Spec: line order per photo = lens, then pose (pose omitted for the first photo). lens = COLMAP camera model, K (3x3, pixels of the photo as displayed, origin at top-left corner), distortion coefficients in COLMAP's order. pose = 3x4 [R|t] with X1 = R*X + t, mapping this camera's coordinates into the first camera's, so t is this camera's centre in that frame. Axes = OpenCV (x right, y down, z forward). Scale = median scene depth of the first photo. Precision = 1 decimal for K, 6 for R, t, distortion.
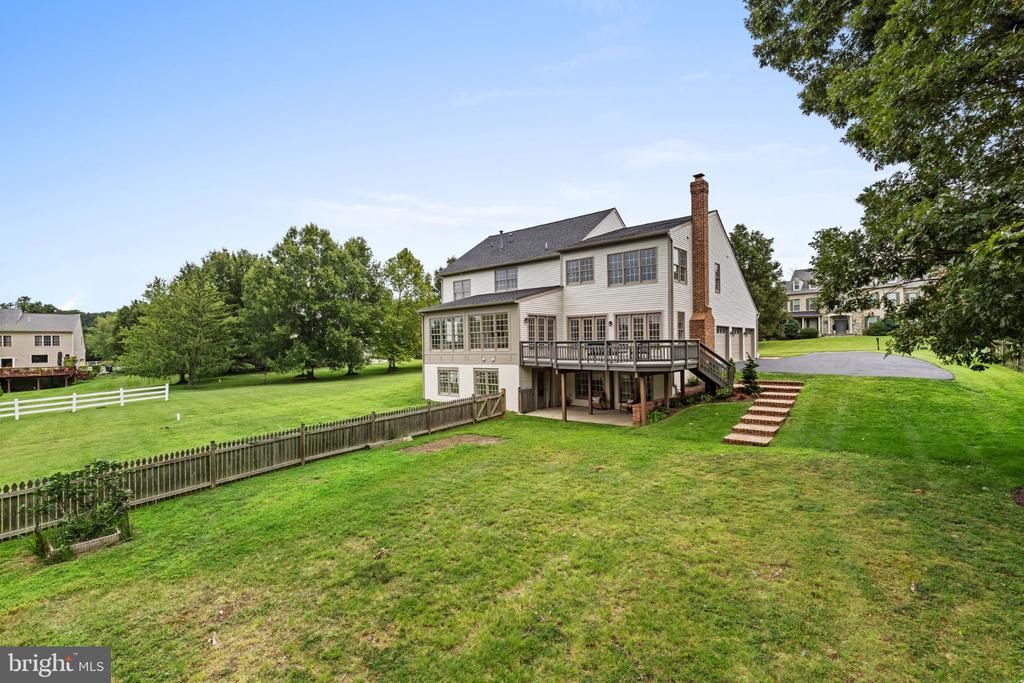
lens RADIAL K [[461.3, 0, 508.1], [0, 461.3, 342.5], [0, 0, 1]] dist [0.007311, -0.001312]
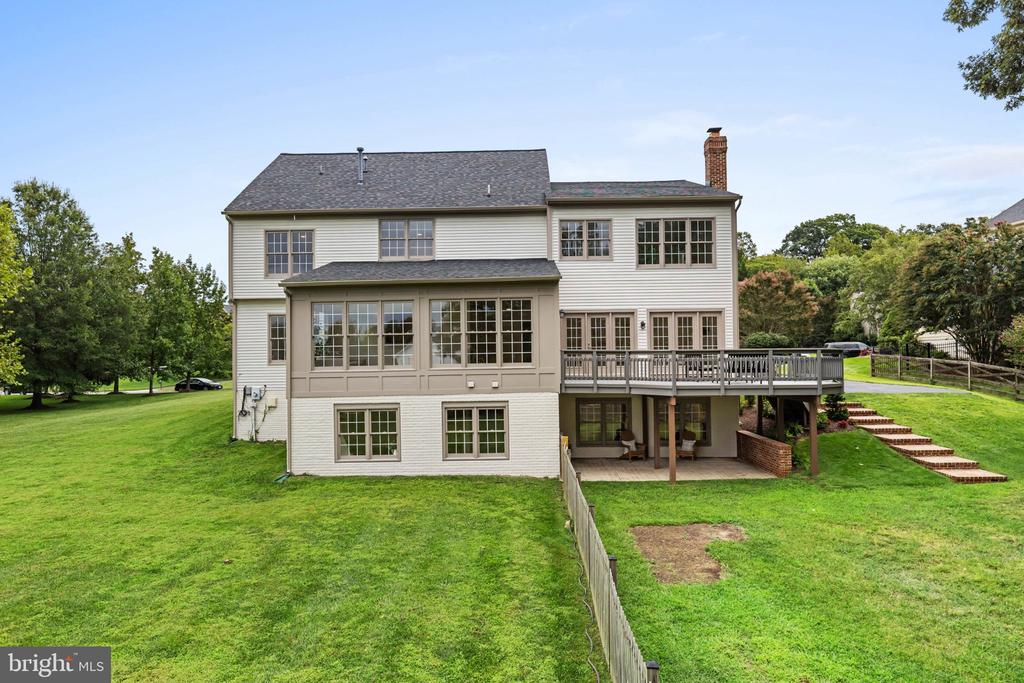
lens RADIAL K [[670.0, 0, 512.0], [0, 670.0, 342.5], [0, 0, 1]] dist [-0.001293, -0.004659]
pose [[0.764432, 0.019089, 0.644422, -0.521155], [-0.001548, 0.999613, -0.027774, 0.010120], [-0.644703, 0.020234, 0.764165, 0.399039]]
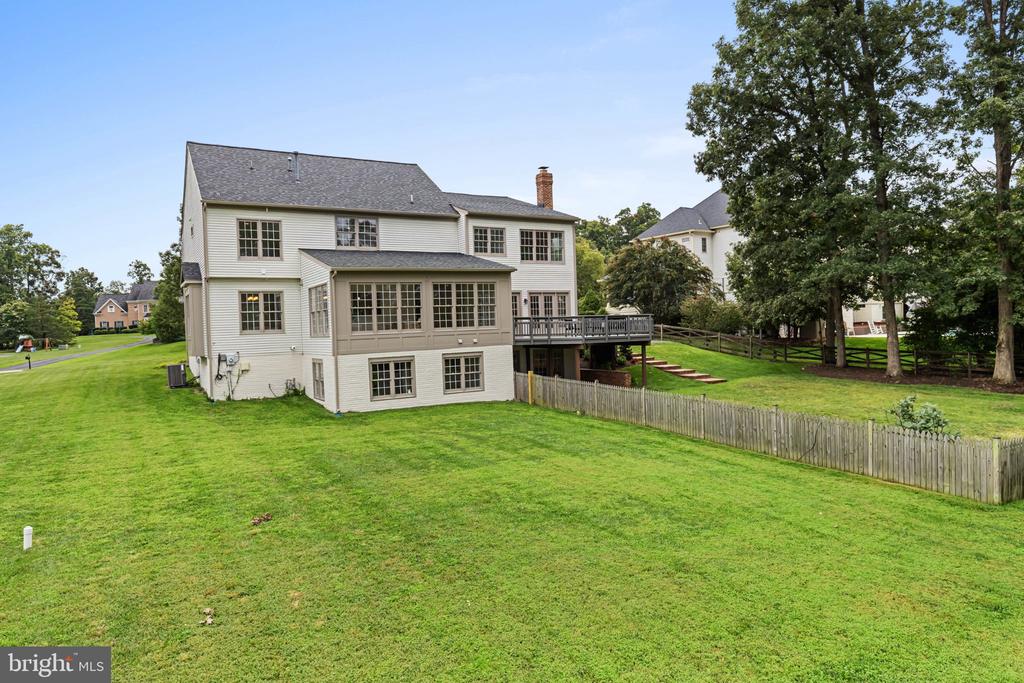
lens RADIAL K [[670.0, 0, 511.7], [0, 670.0, 340.3], [0, 0, 1]] dist [-0.001293, -0.004659]
pose [[0.323501, -0.014956, 0.946110, -1.104945], [0.025625, 0.999647, 0.007041, 0.030085], [-0.945881, 0.021967, 0.323770, 0.574335]]
